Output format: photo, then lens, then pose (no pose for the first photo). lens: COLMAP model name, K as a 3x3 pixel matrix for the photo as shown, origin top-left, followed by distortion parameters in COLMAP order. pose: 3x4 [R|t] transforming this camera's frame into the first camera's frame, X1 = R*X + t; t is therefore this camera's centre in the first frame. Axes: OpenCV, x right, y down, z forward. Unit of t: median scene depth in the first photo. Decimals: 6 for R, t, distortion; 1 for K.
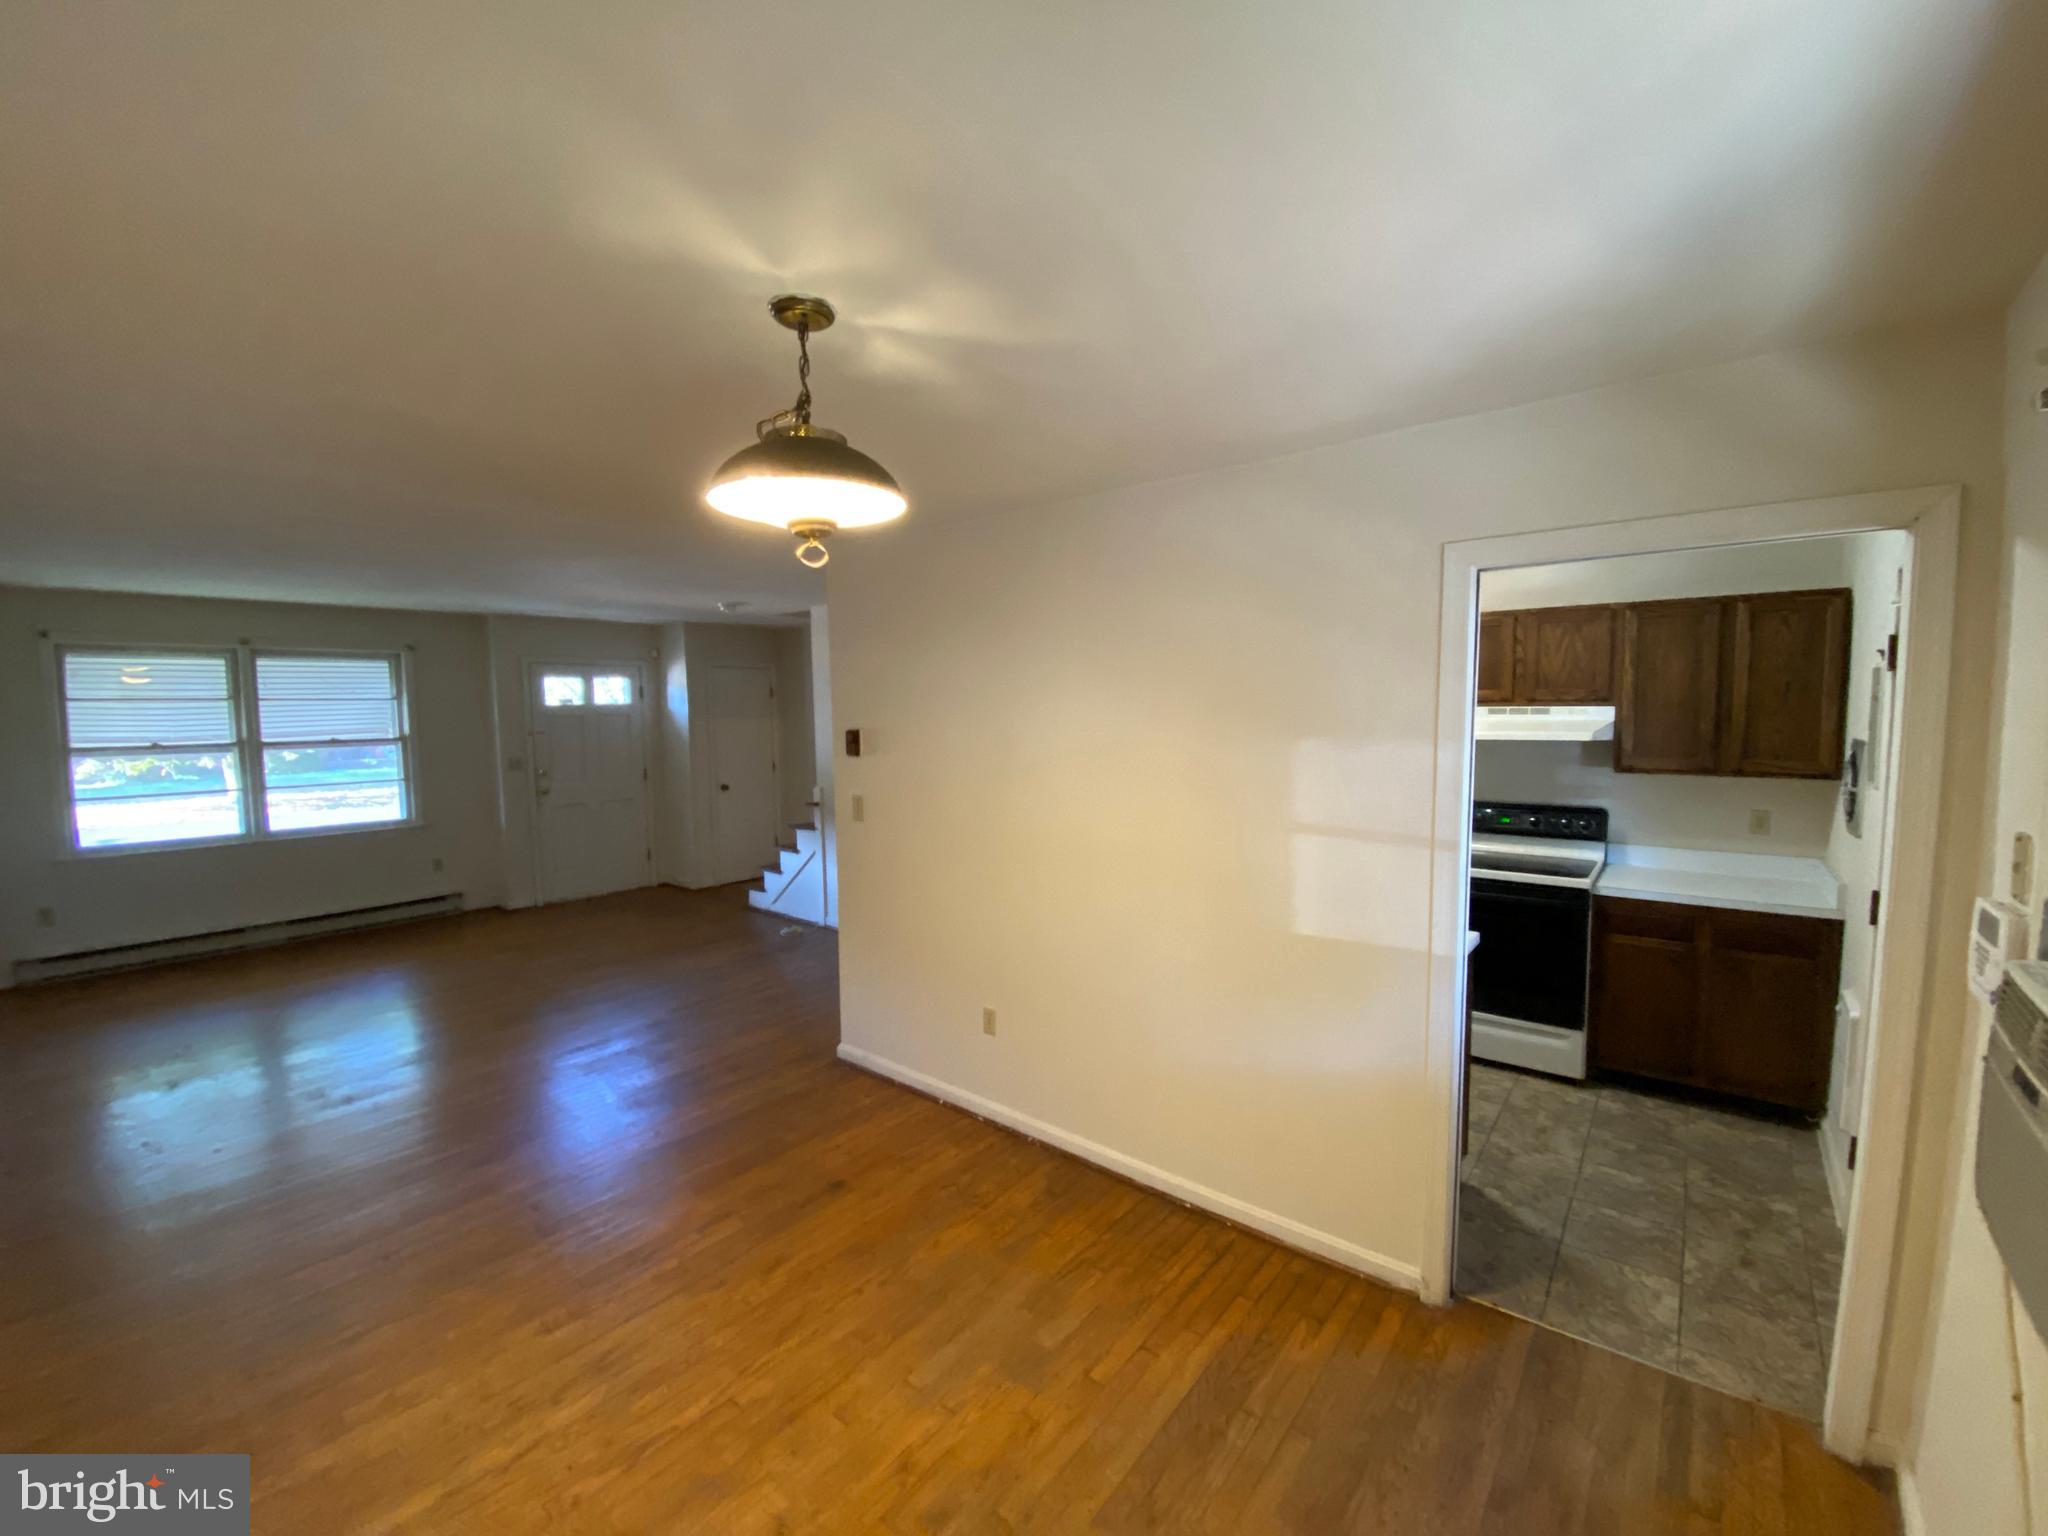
lens RADIAL K [[832.1, 0, 1030.3], [0, 832.1, 752.0], [0, 0, 1]] dist [0.014073, -0.015454]
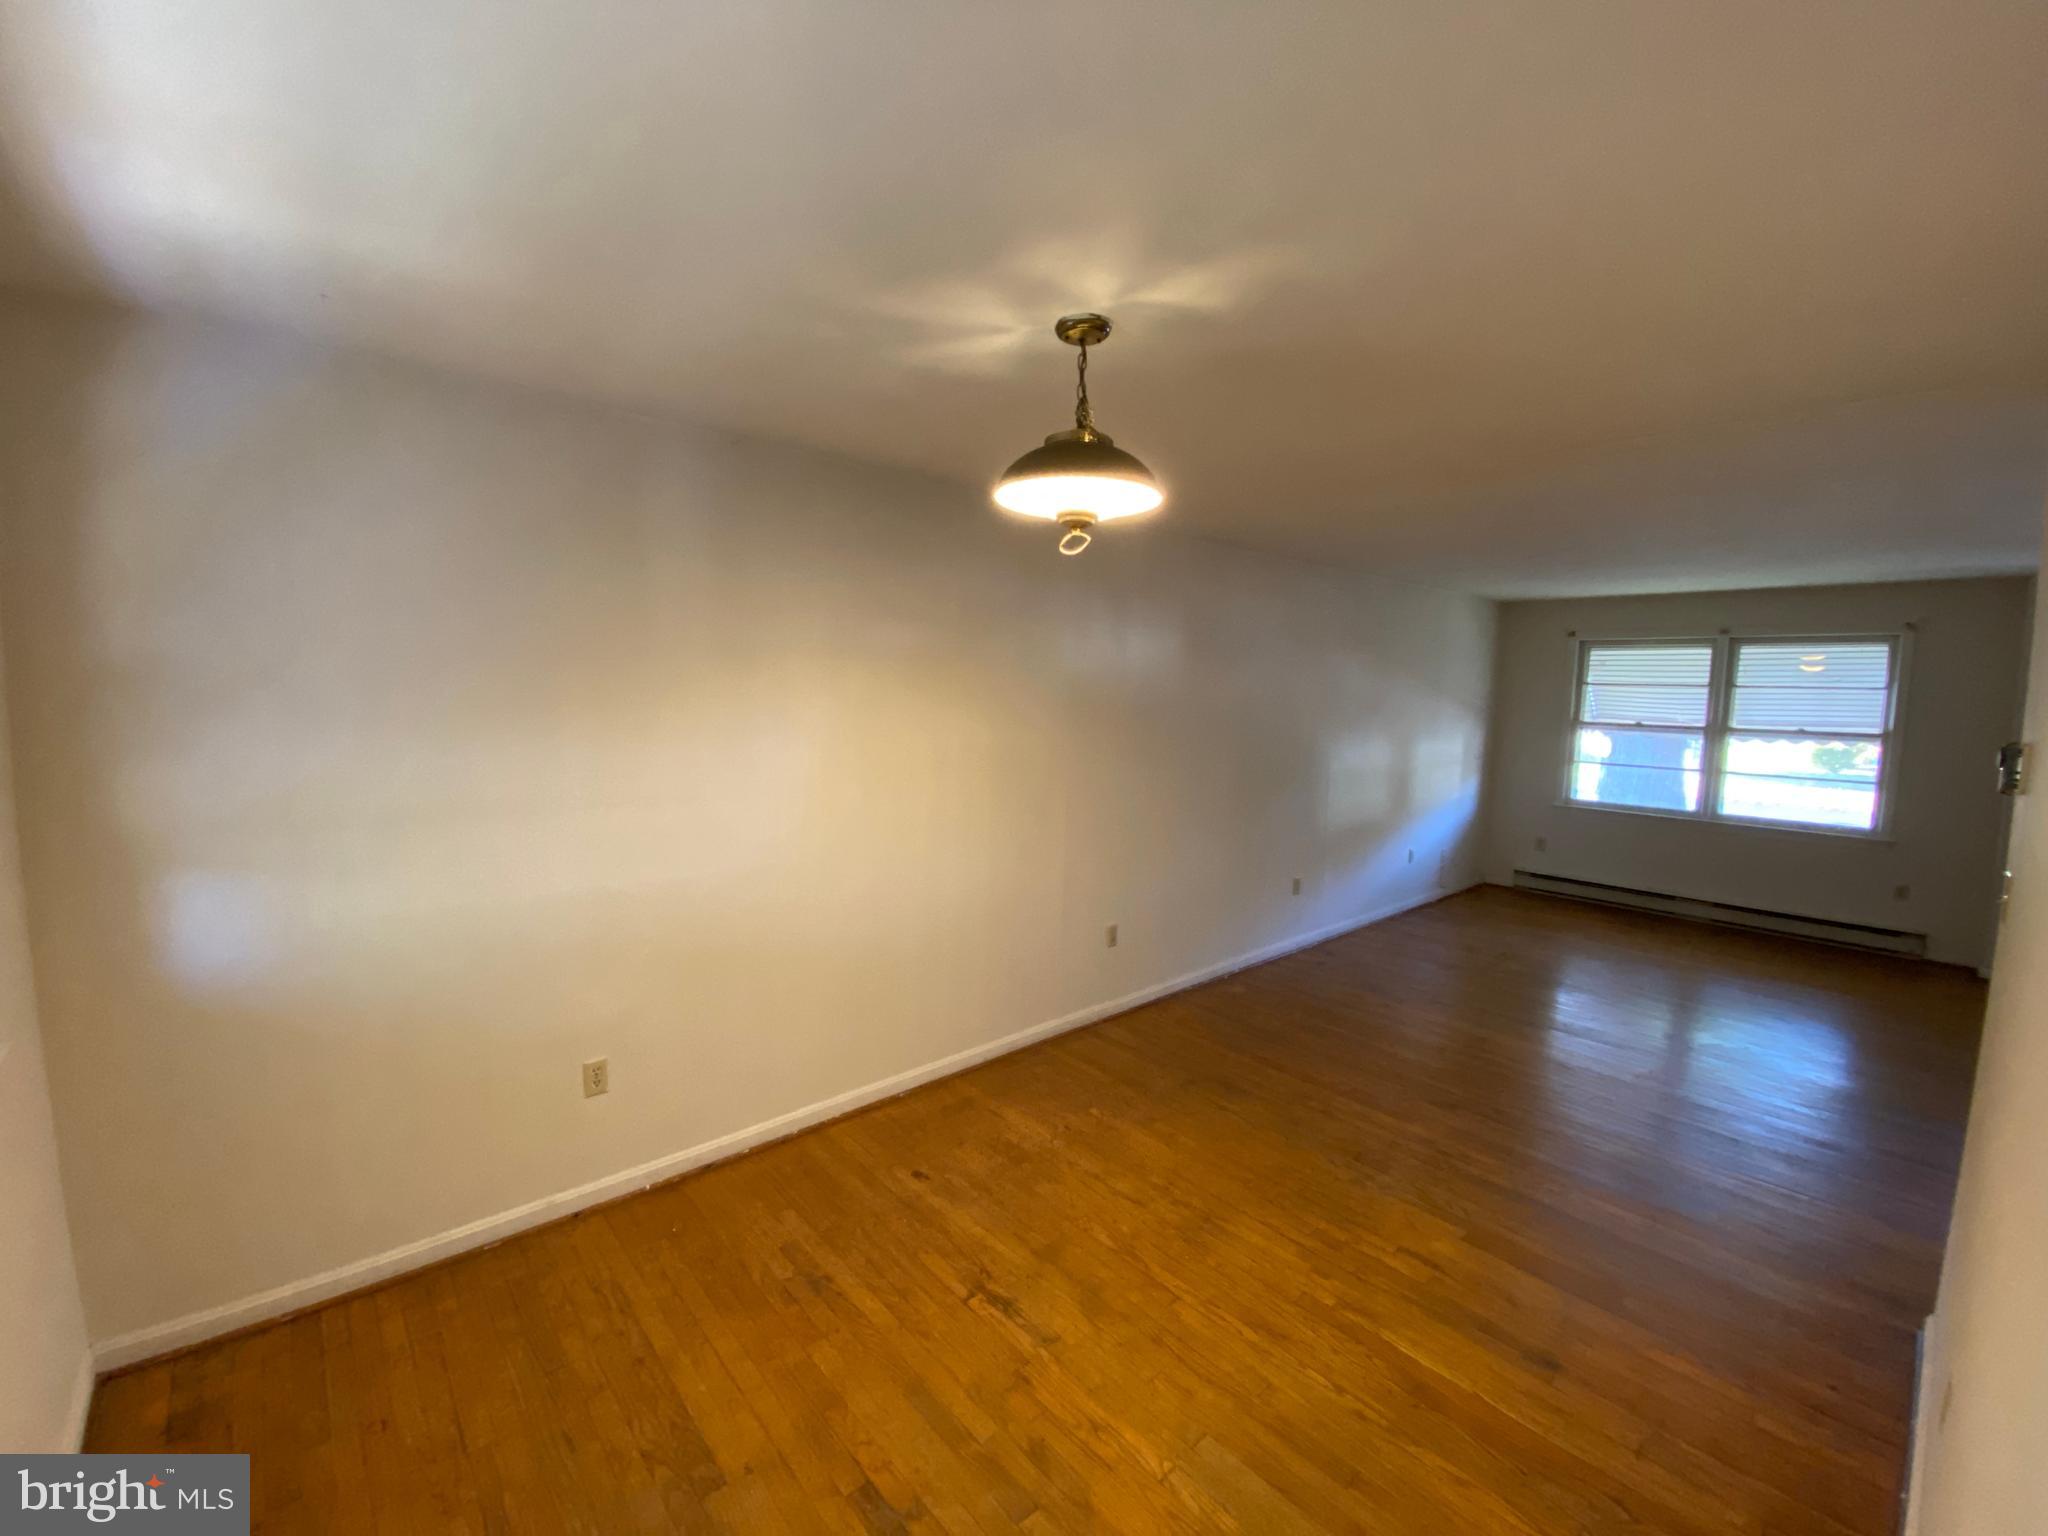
lens RADIAL K [[832.1, 0, 1021.5], [0, 832.1, 760.4], [0, 0, 1]] dist [0.014073, -0.015454]
pose [[-0.162349, 0.094375, -0.982210, 0.245708], [-0.076075, 0.991256, 0.107818, -0.016723], [0.983796, 0.092226, -0.153750, 0.309601]]
